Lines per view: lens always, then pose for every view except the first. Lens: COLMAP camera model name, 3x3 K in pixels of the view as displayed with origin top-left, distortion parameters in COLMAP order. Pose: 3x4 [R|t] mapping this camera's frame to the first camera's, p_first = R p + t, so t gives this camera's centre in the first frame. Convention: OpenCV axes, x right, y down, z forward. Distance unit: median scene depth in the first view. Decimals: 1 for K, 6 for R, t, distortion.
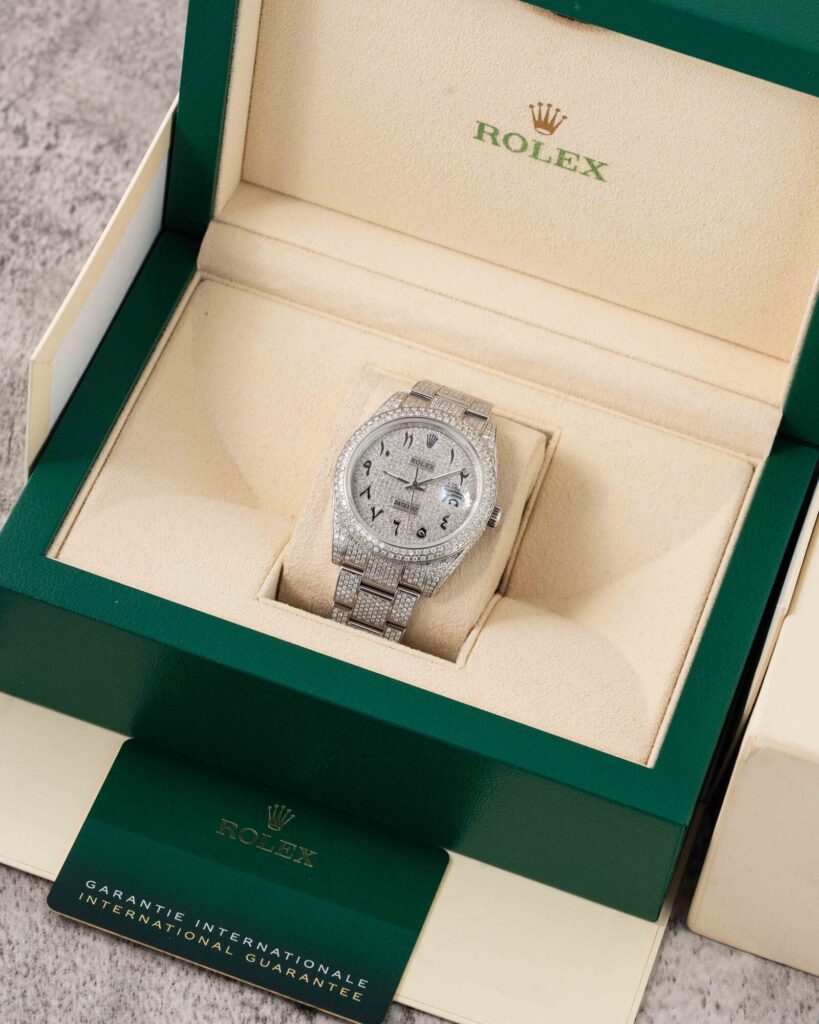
lens RADIAL K [[4442.4, 0, 409.9], [0, 4442.4, 512.7], [0, 0, 1]] dist [0.015776, 0.000000]
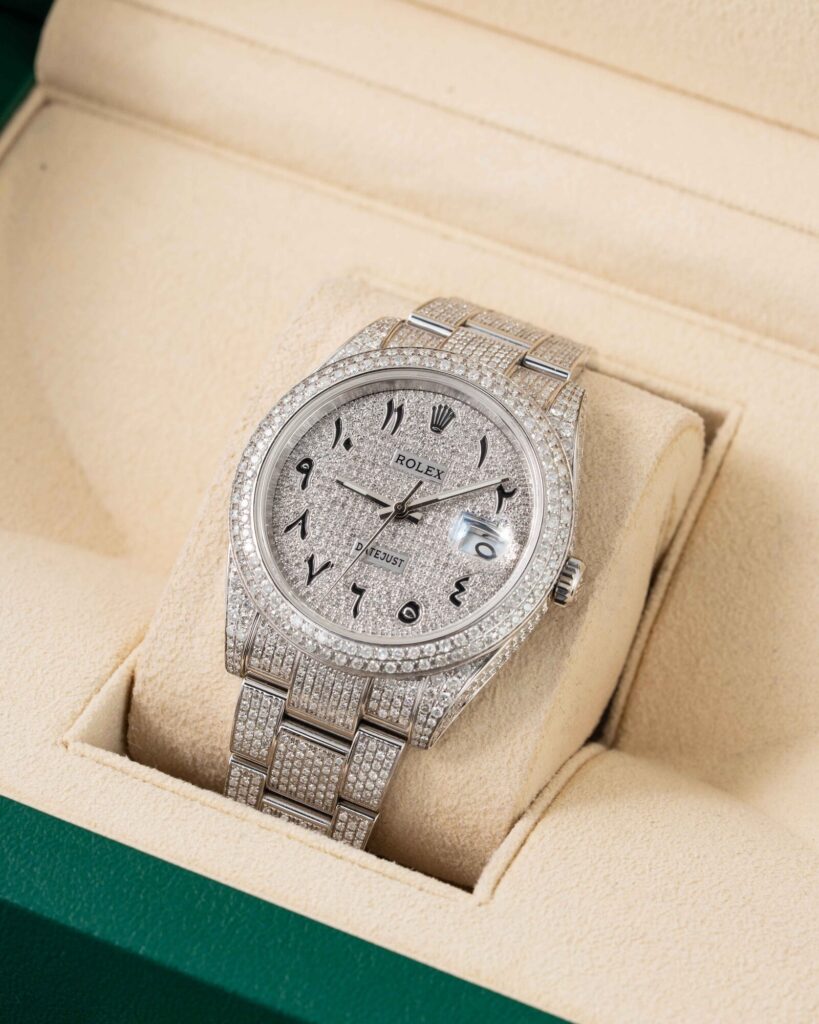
lens RADIAL K [[4442.4, 0, 408.5], [0, 4442.4, 510.4], [0, 0, 1]] dist [0.015776, 0.000000]
pose [[0.990591, 0.017110, -0.135785, 0.064532], [-0.019910, 0.999616, -0.019291, 0.002747], [0.135403, 0.021813, 0.990550, 0.519125]]
